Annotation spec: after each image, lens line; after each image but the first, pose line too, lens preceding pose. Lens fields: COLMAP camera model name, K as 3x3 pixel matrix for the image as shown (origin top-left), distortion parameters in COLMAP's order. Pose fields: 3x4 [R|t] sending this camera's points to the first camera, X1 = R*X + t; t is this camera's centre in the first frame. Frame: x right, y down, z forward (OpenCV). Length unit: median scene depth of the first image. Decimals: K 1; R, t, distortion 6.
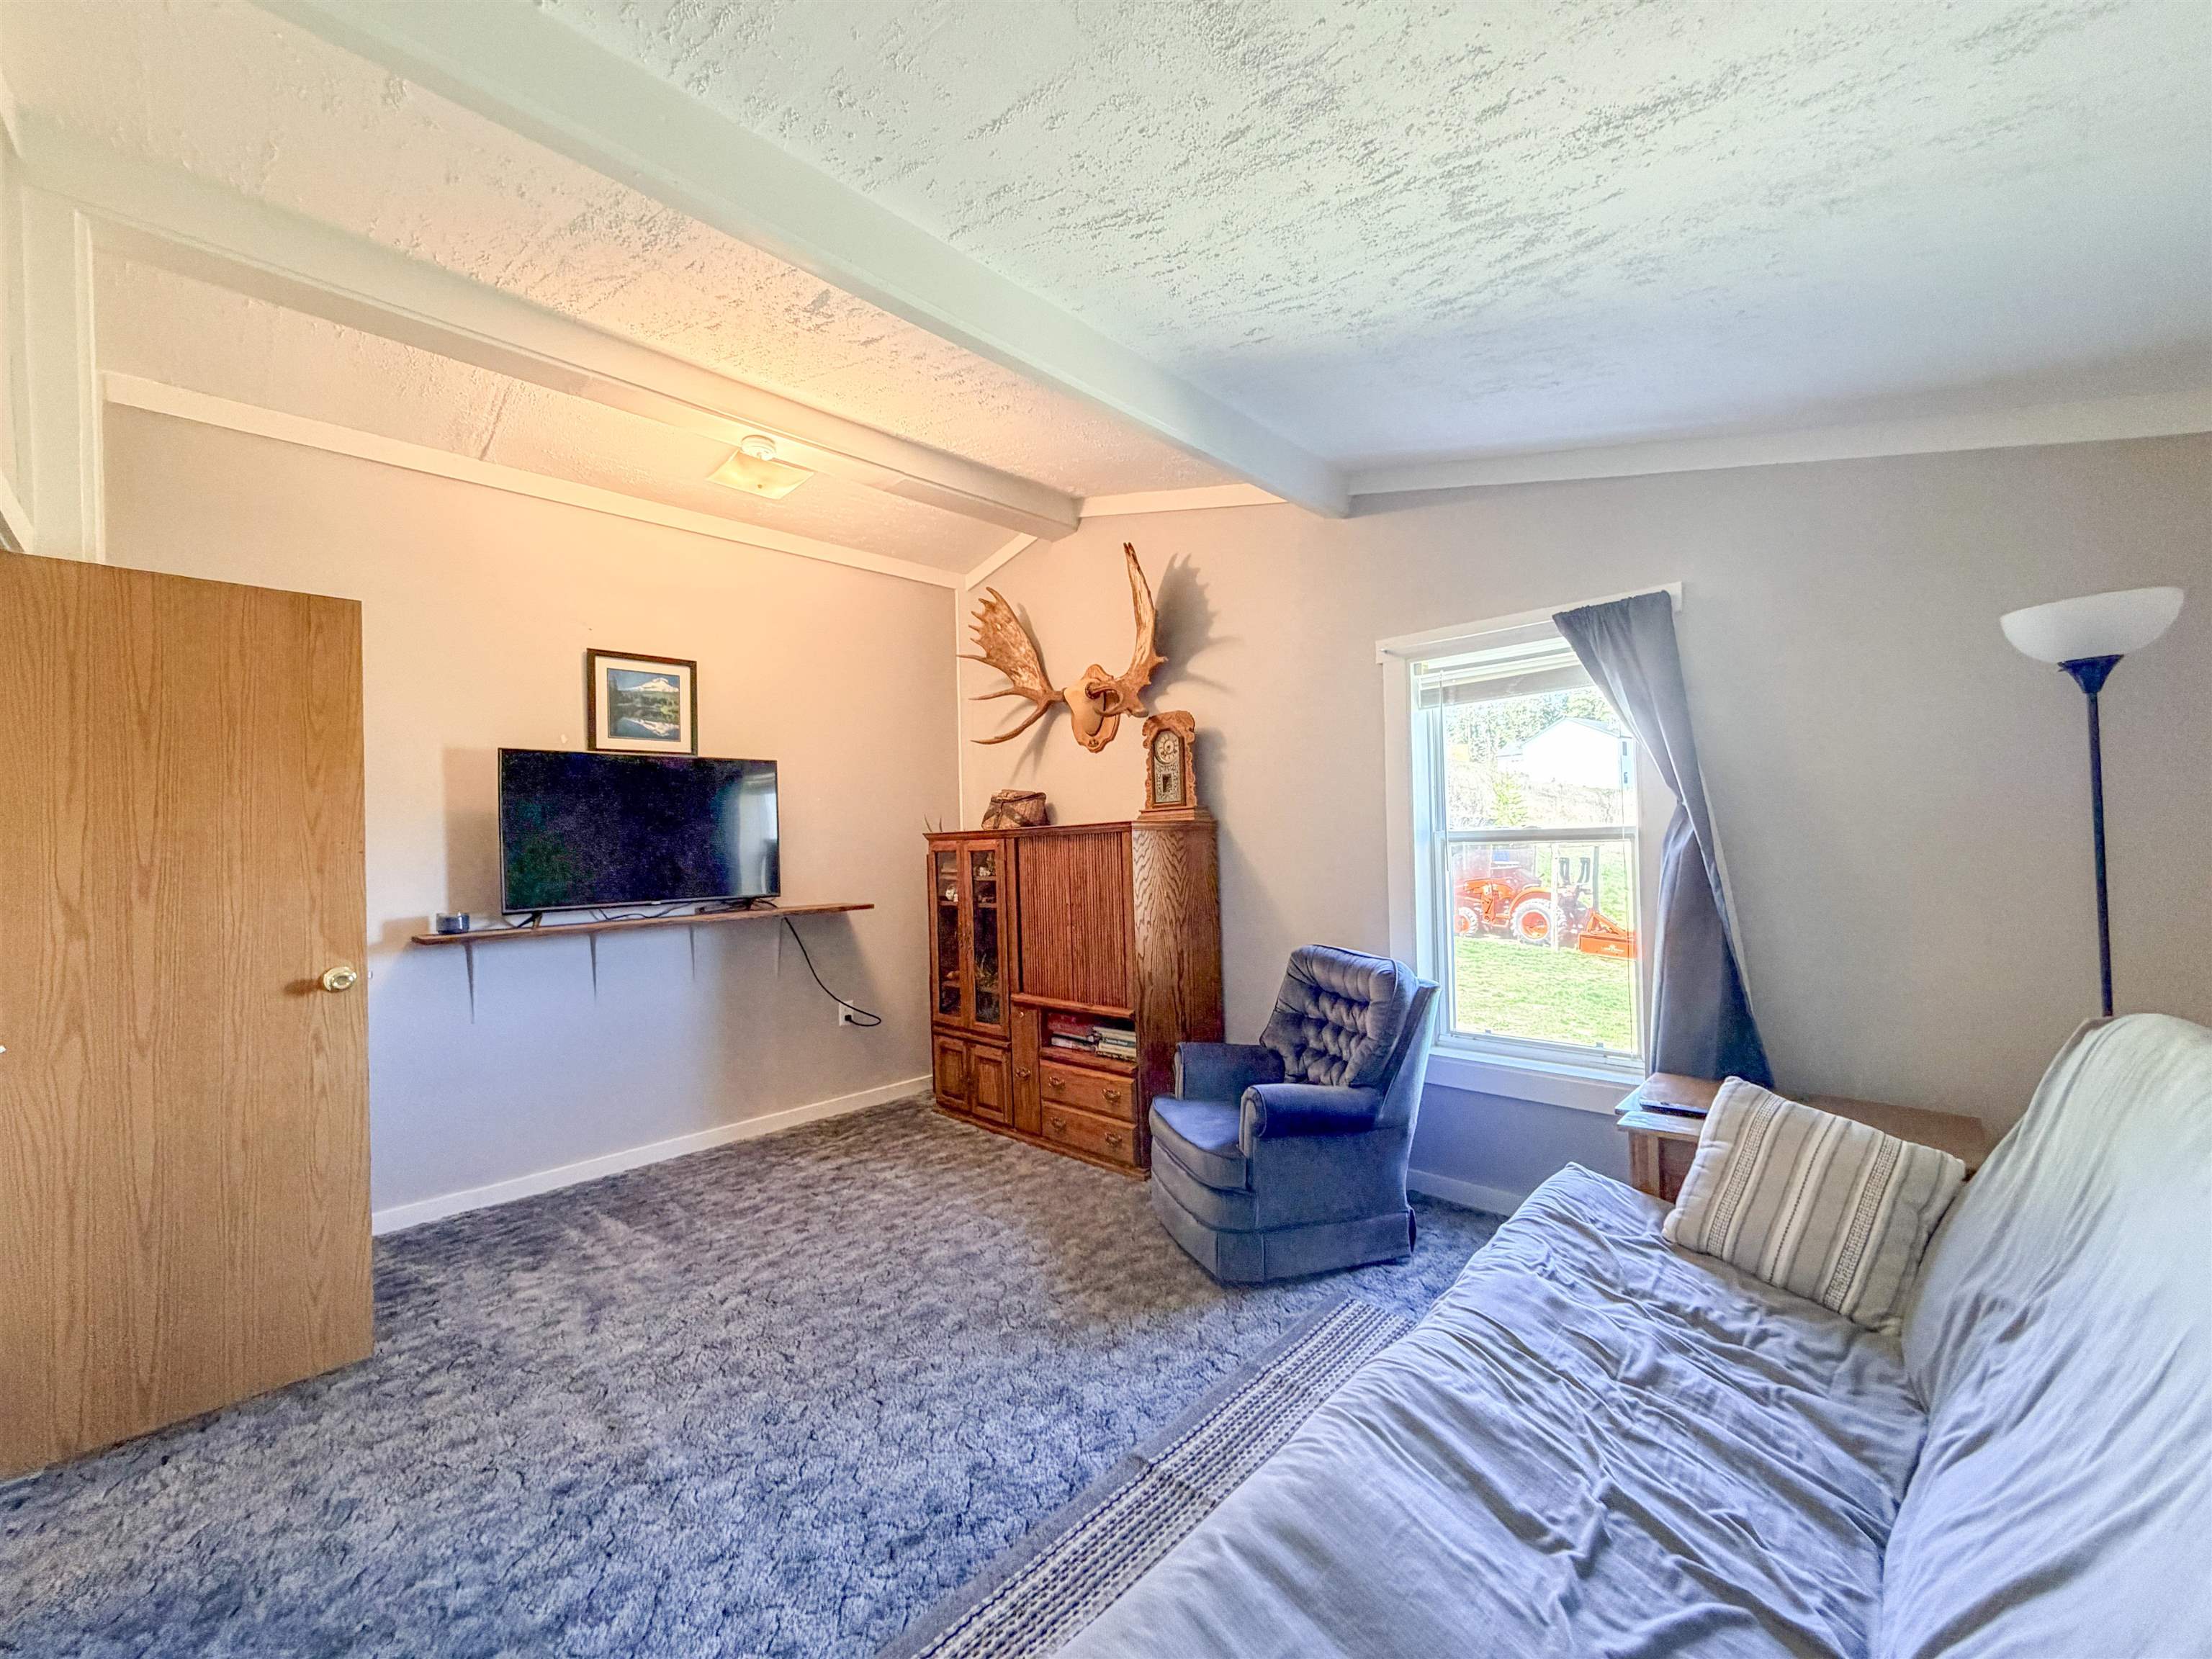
lens RADIAL K [[907.6, 0, 1105.7], [0, 907.6, 838.6], [0, 0, 1]] dist [0.000205, -0.000277]
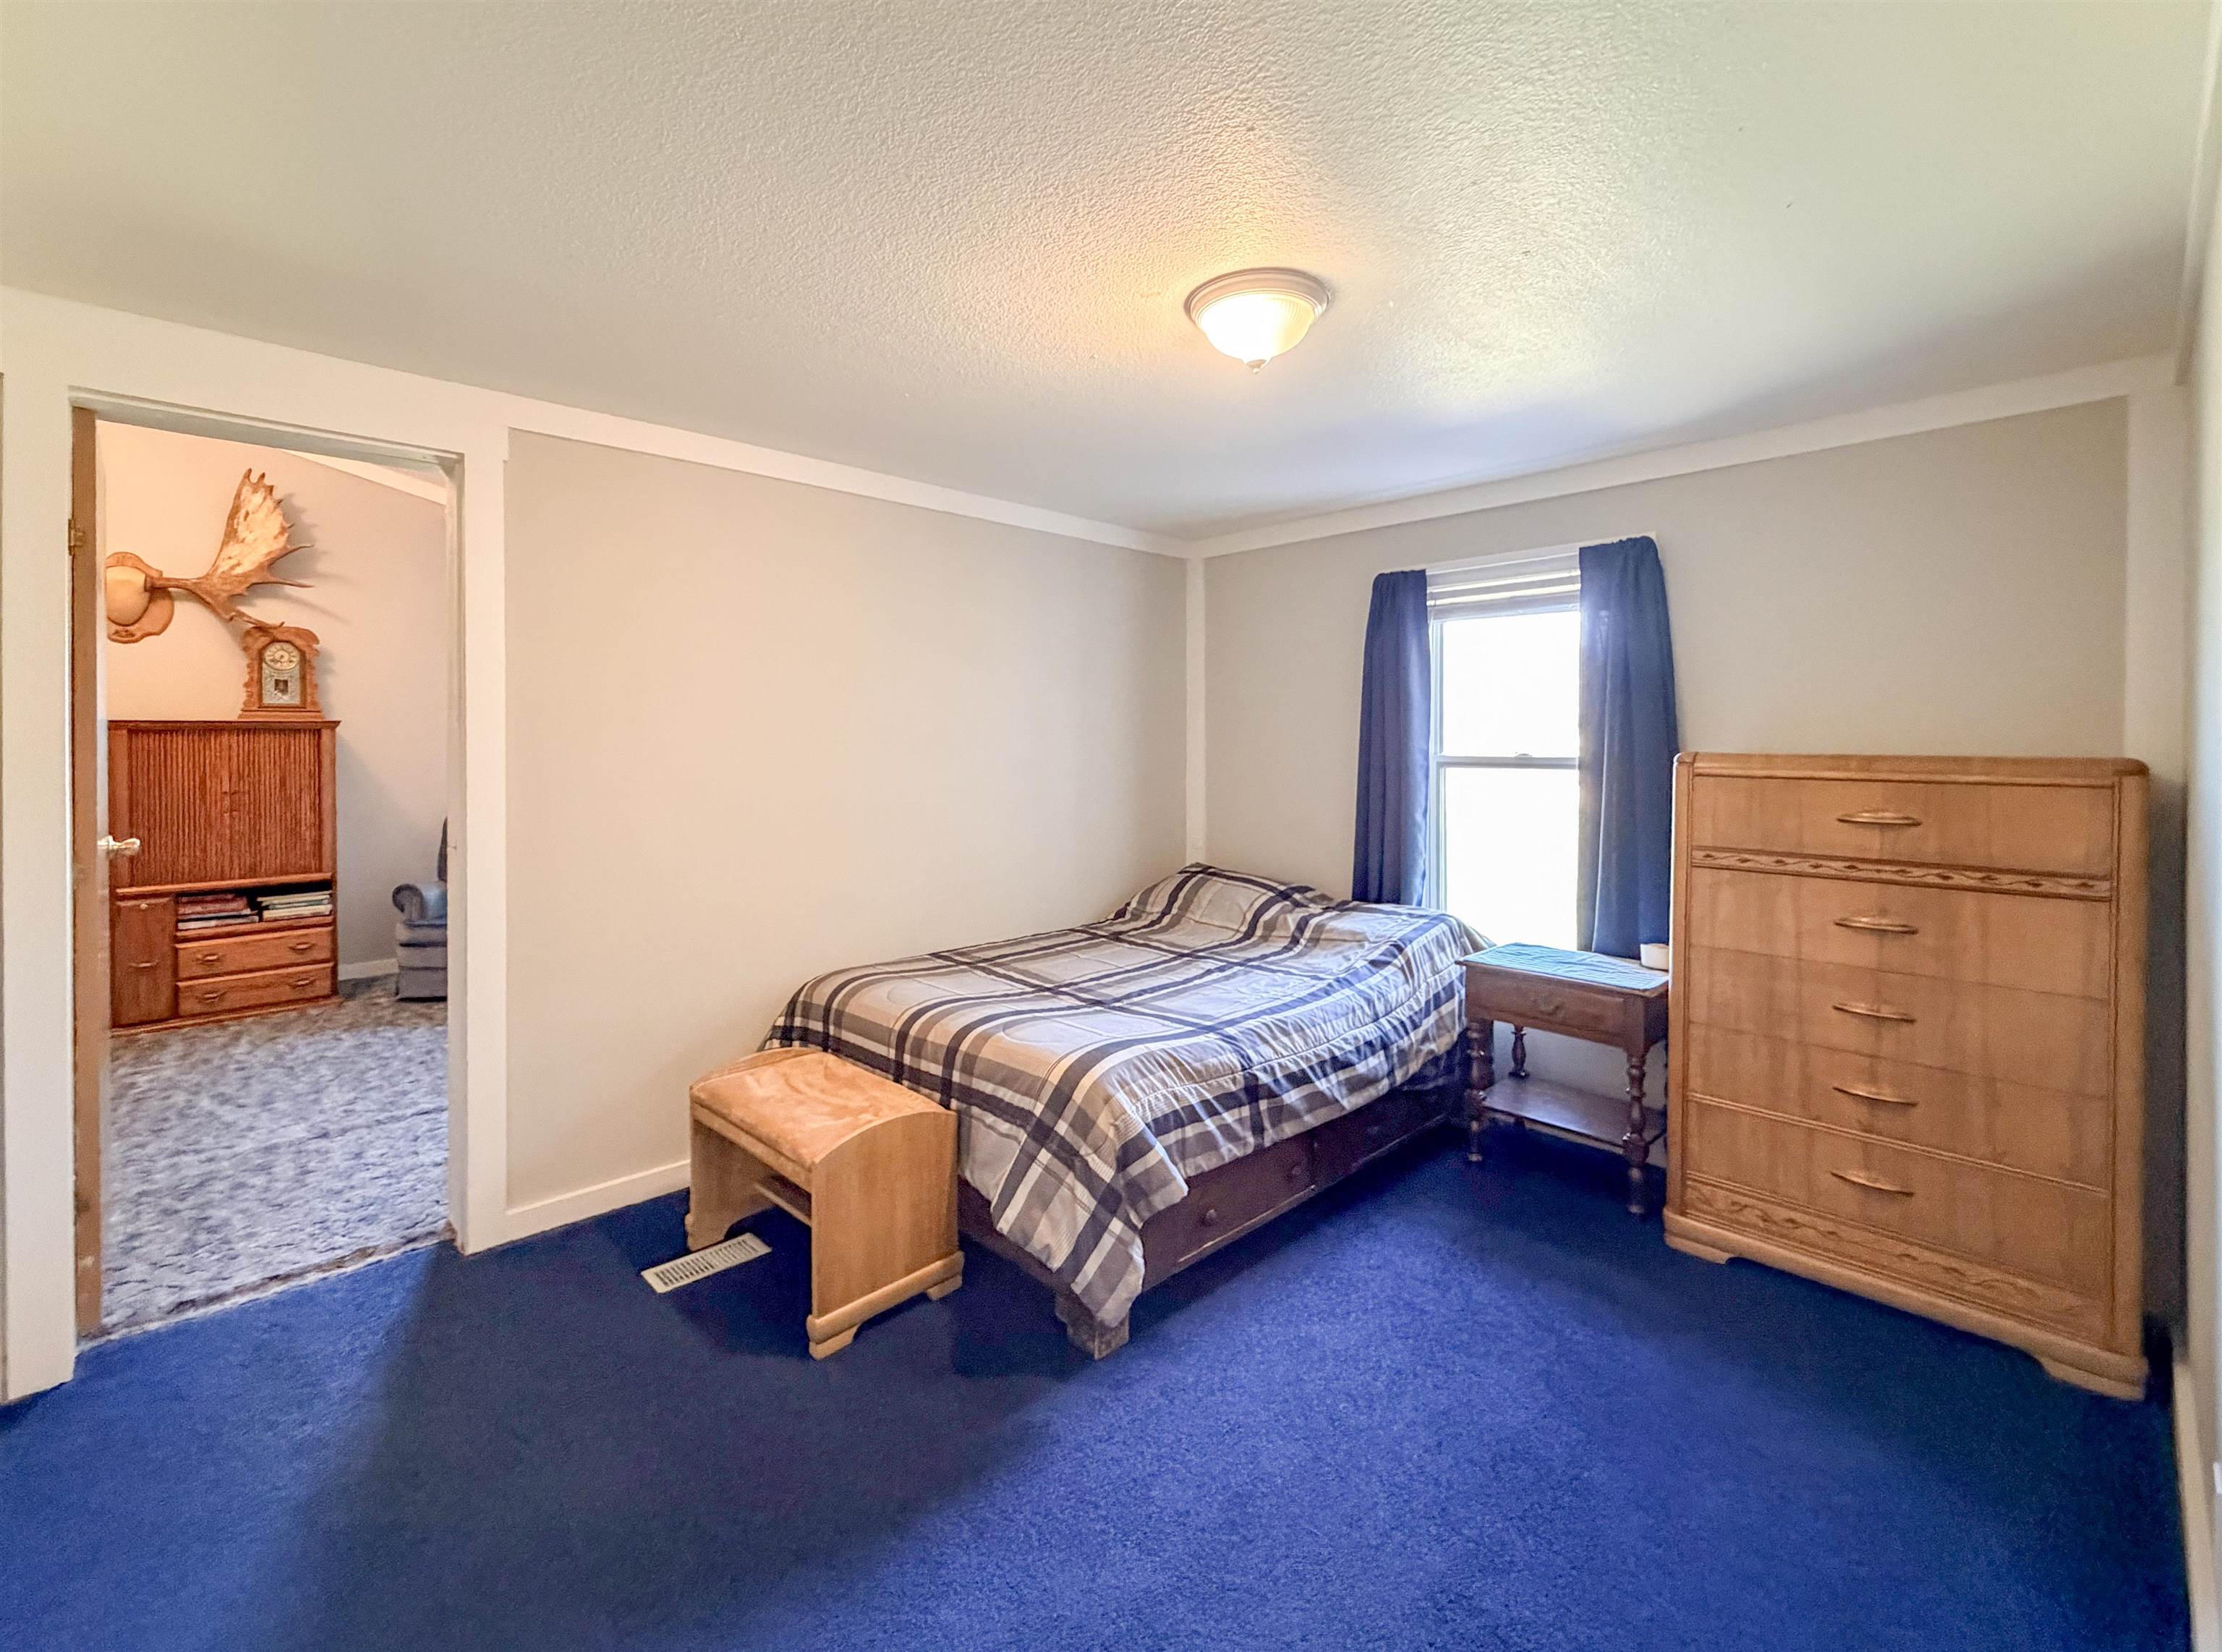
lens RADIAL K [[949.0, 0, 1114.3], [0, 949.0, 749.5], [0, 0, 1]] dist [0.002039, 0.000364]
pose [[0.031687, 0.018239, 0.999331, -1.132878], [-0.006192, 0.999818, -0.018051, 0.034581], [-0.999479, -0.005616, 0.031794, -0.103942]]
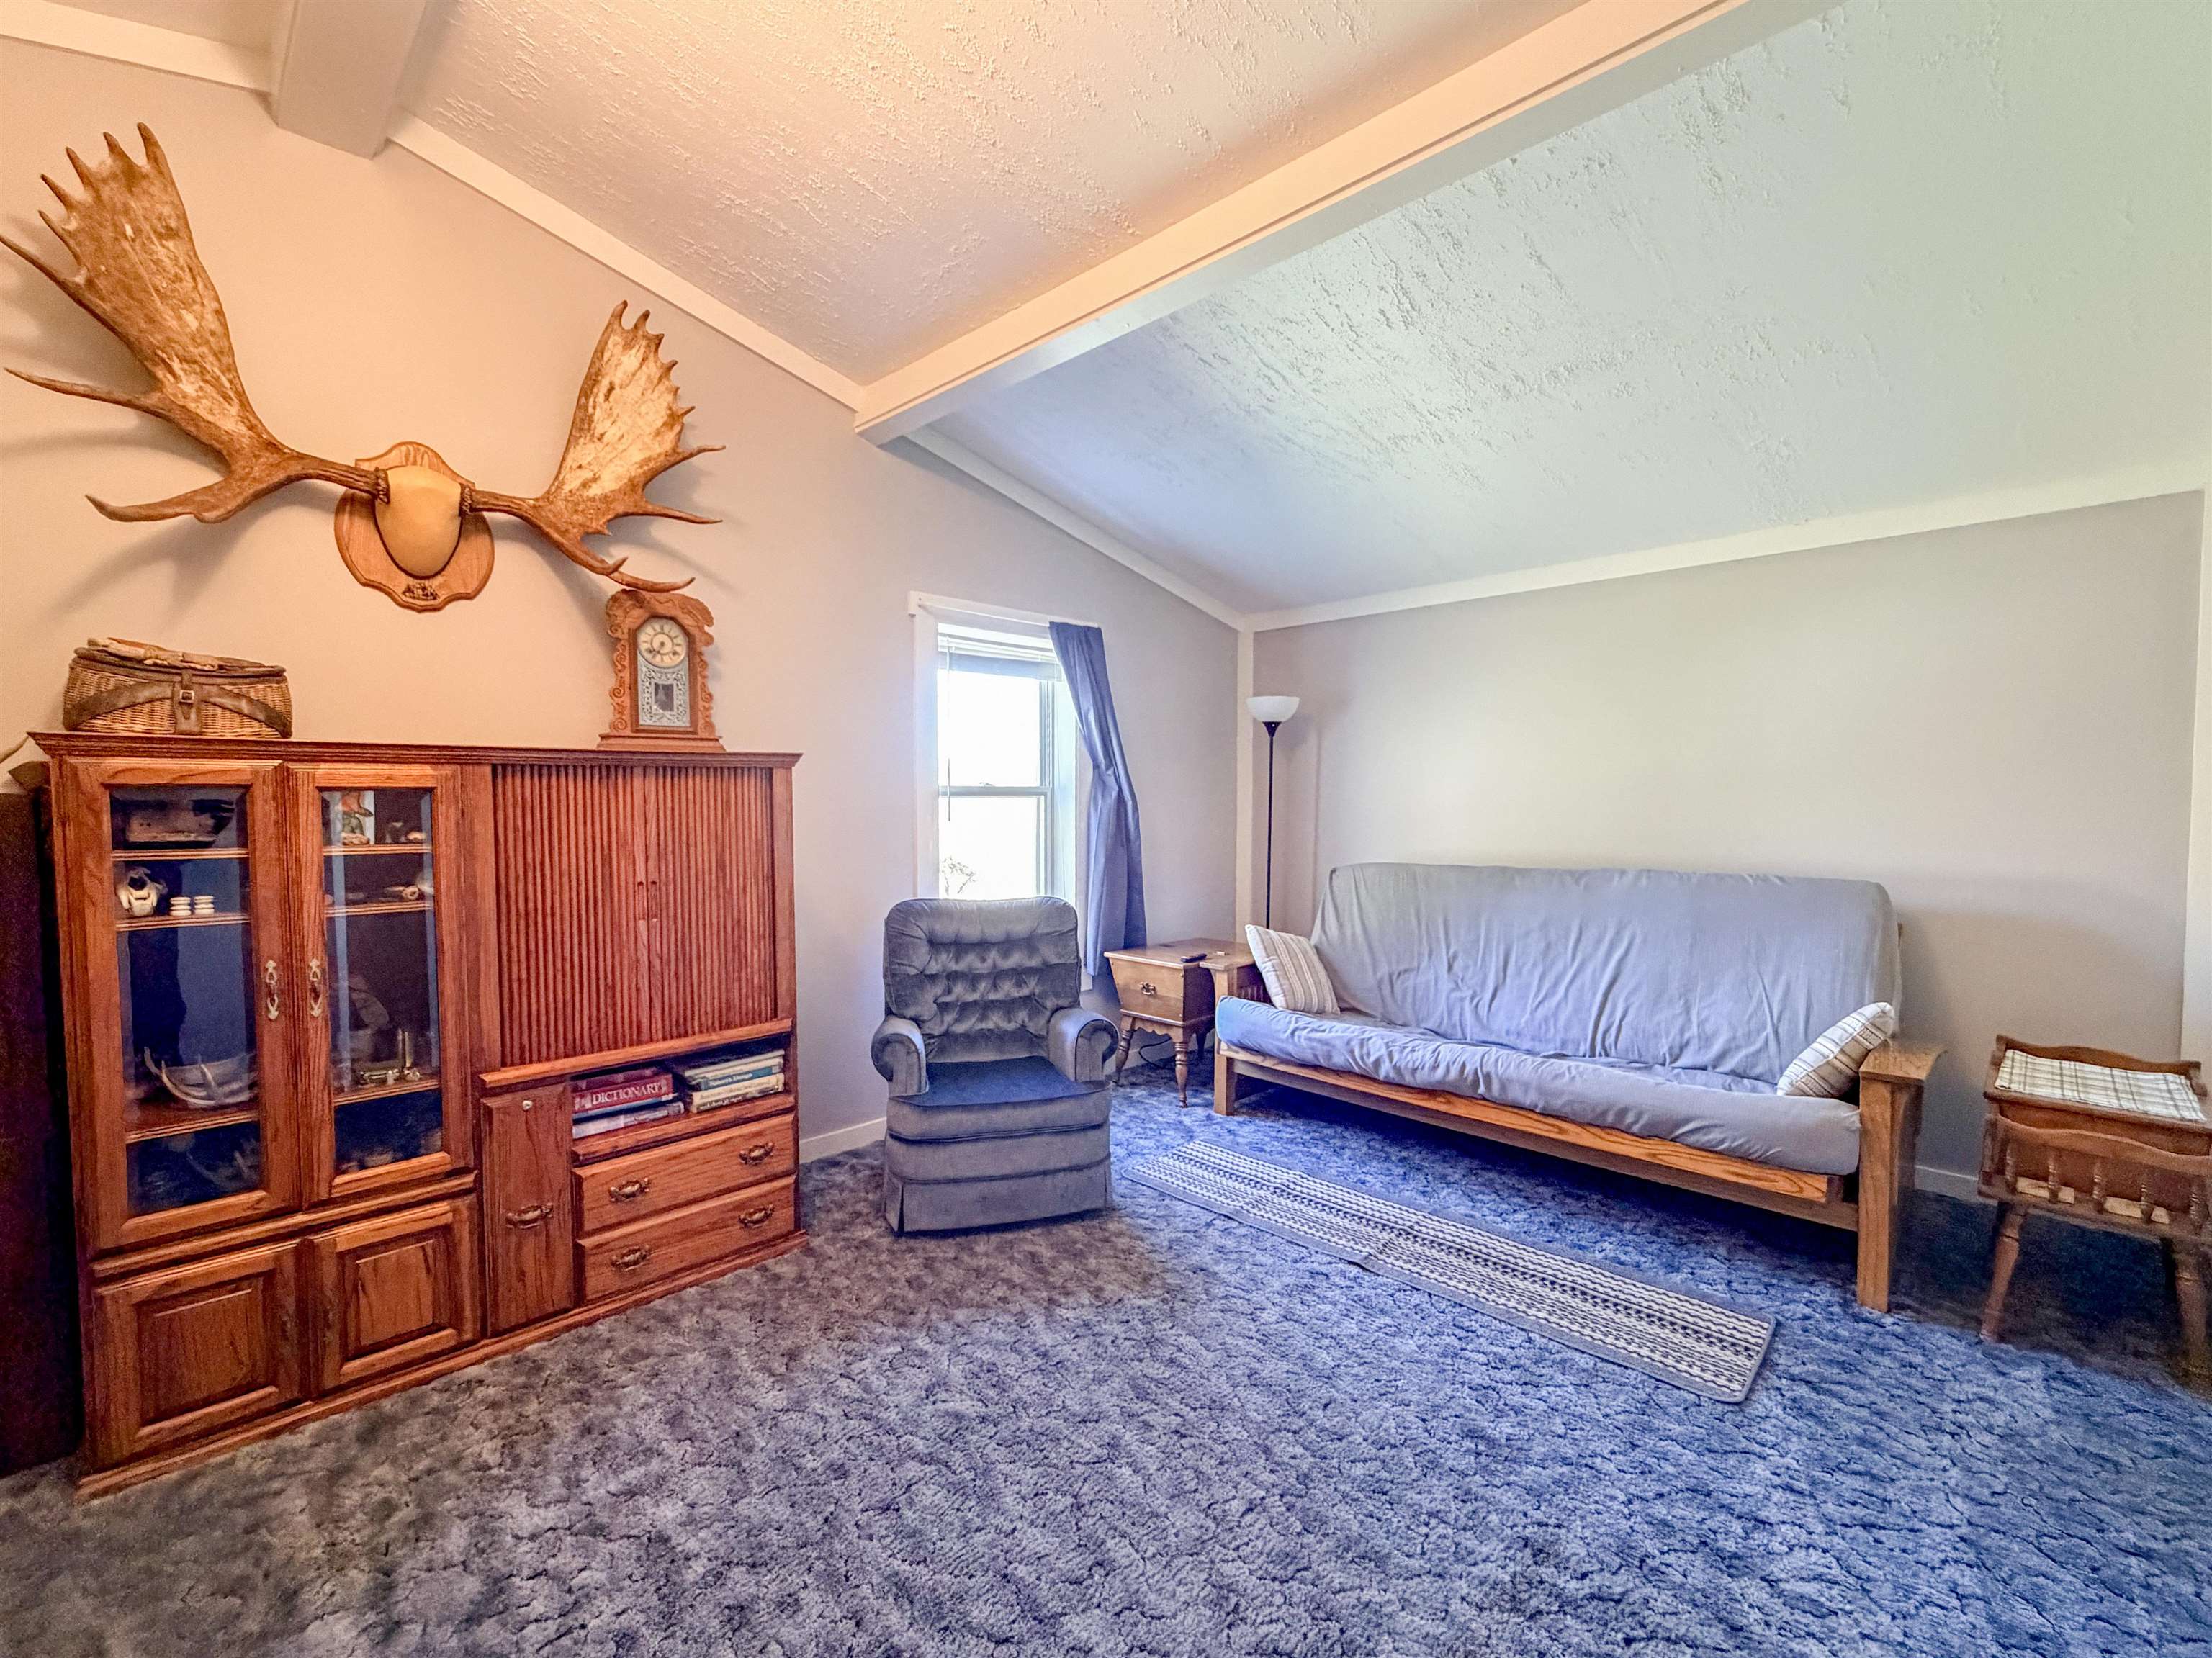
lens RADIAL K [[944.6, 0, 1125.8], [0, 944.6, 838.6], [0, 0, 1]] dist [0.002039, 0.000364]
pose [[-0.004022, -0.016403, 0.999857, -0.649581], [-0.004959, 0.999853, 0.016383, 0.031126], [-0.999980, -0.004893, -0.004103, 0.672948]]
